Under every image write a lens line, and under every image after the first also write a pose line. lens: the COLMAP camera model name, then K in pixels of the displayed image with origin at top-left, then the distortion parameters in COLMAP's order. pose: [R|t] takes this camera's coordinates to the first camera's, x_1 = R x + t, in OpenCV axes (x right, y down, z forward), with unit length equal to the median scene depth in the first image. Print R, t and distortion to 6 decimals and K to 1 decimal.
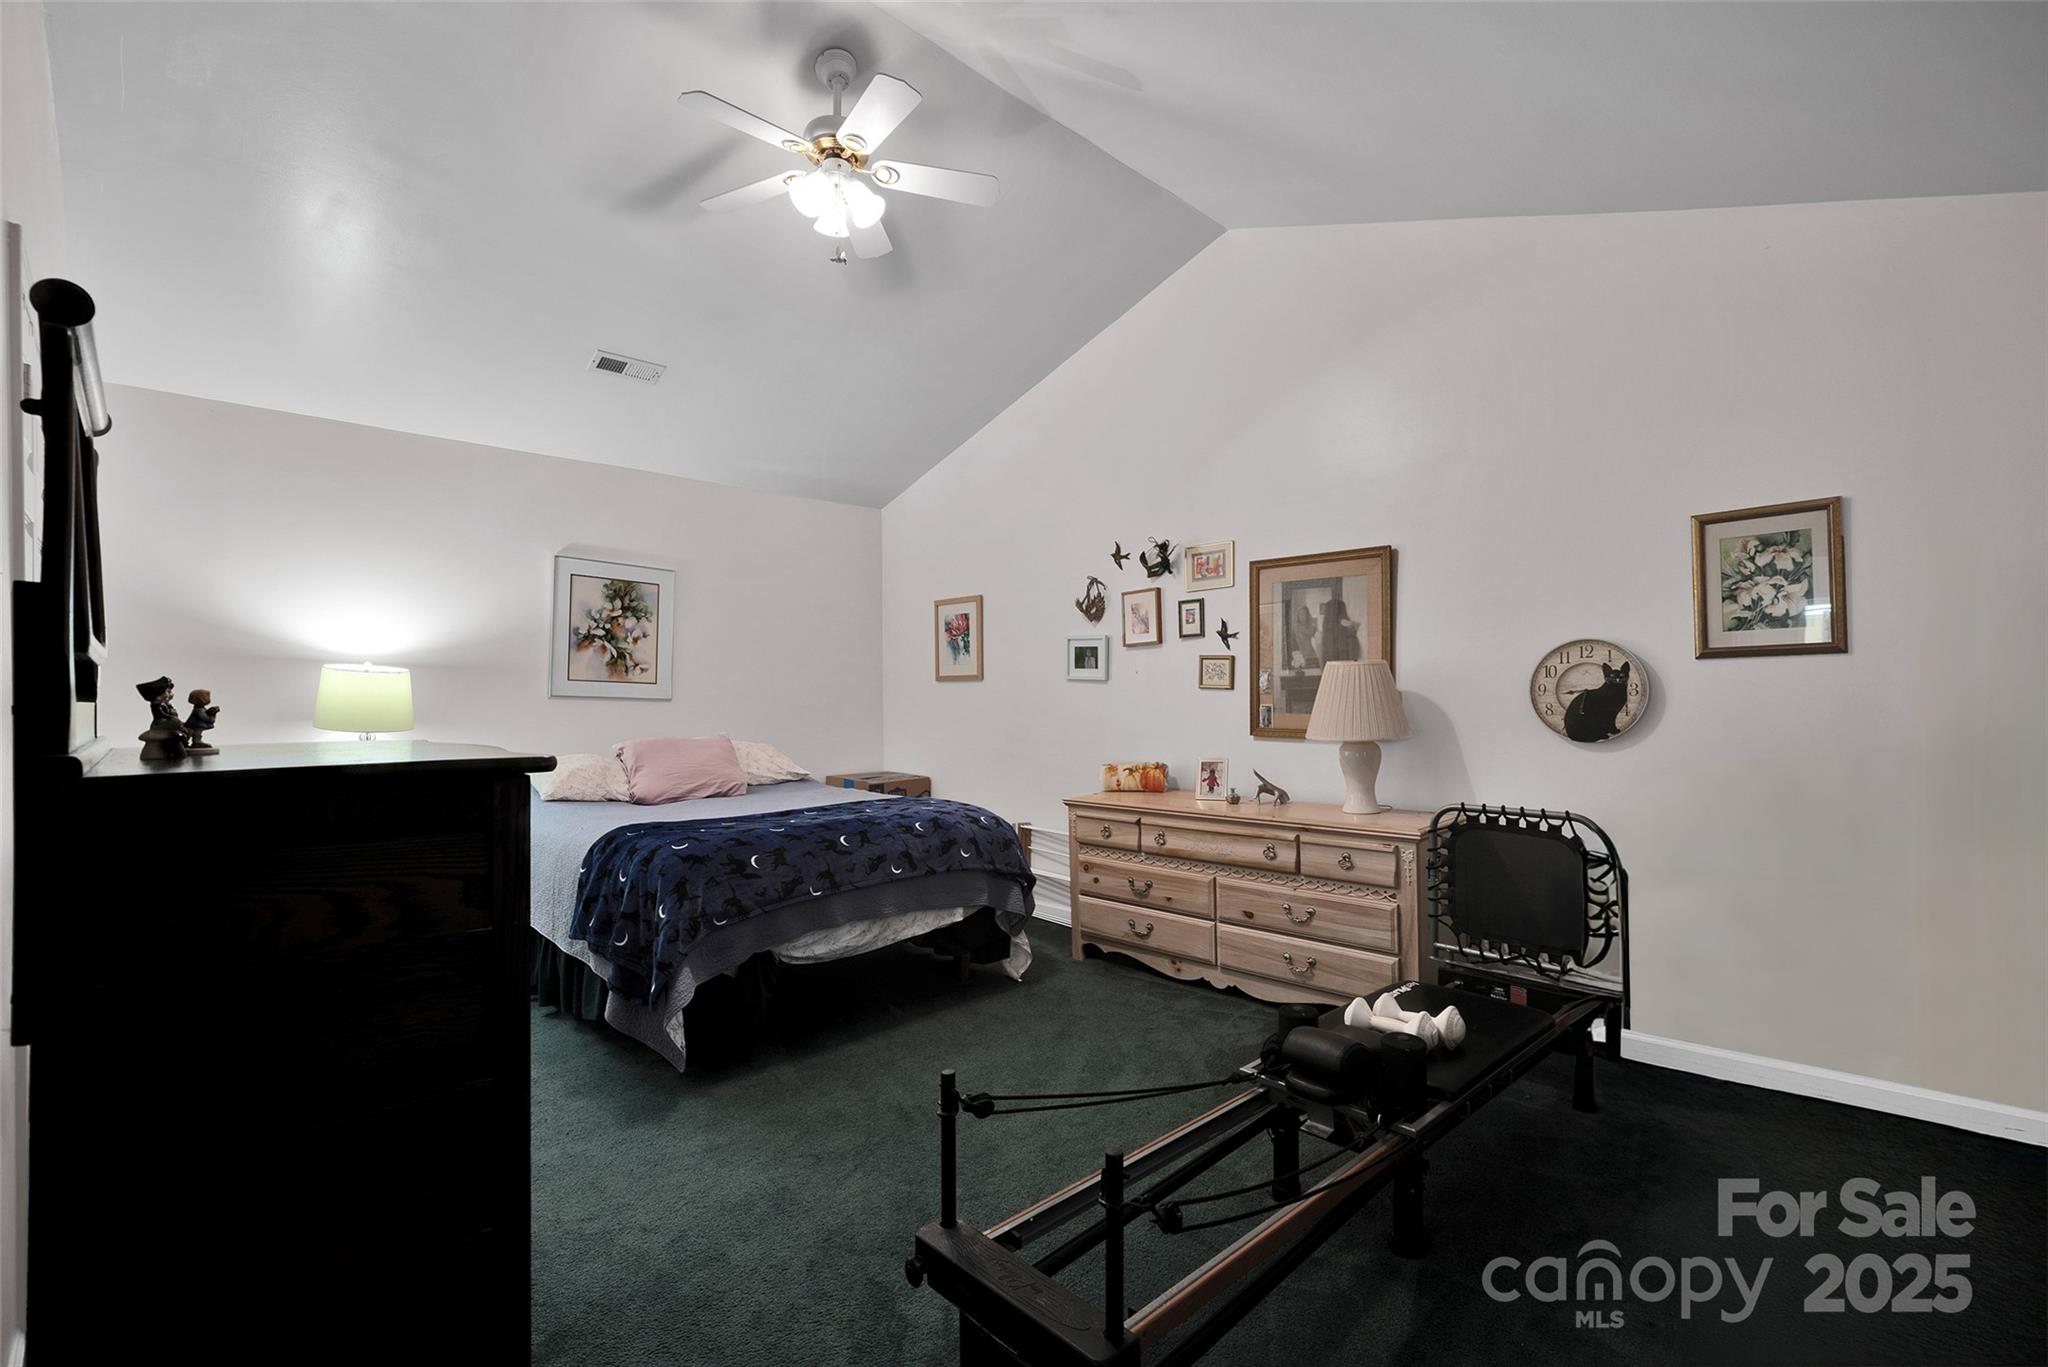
lens RADIAL K [[919.2, 0, 1028.9], [0, 919.2, 687.5], [0, 0, 1]] dist [-0.001165, -0.000115]
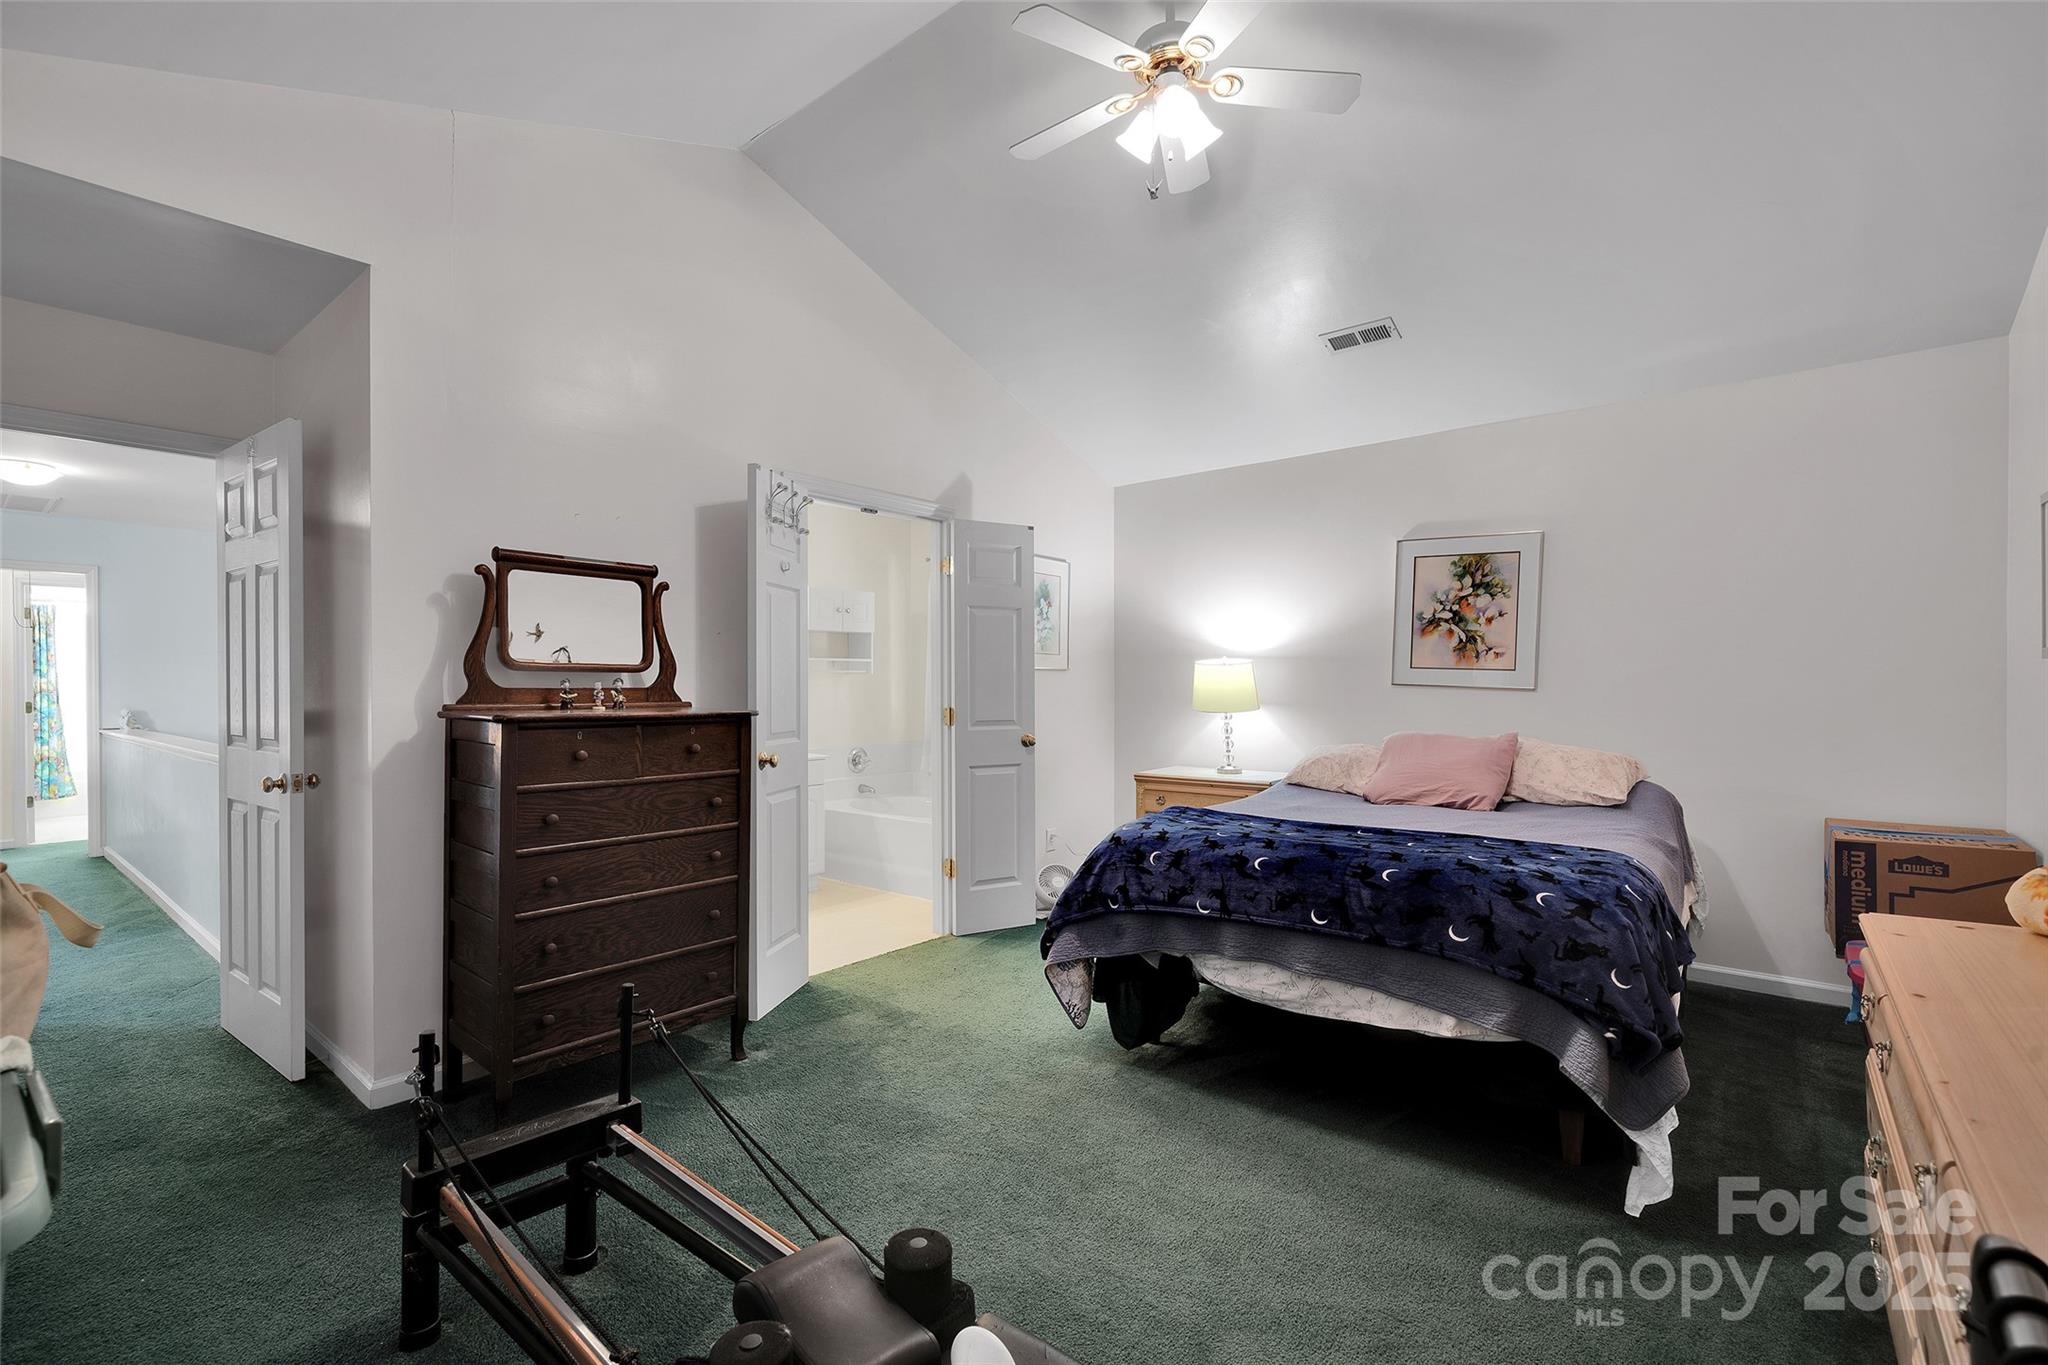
lens RADIAL K [[919.2, 0, 1011.0], [0, 919.2, 691.7], [0, 0, 1]] dist [-0.001165, -0.000115]
pose [[0.082033, 0.016360, -0.996495, 0.413582], [0.006299, 0.999837, 0.016933, -0.001754], [0.996610, -0.007666, 0.081917, 0.488598]]
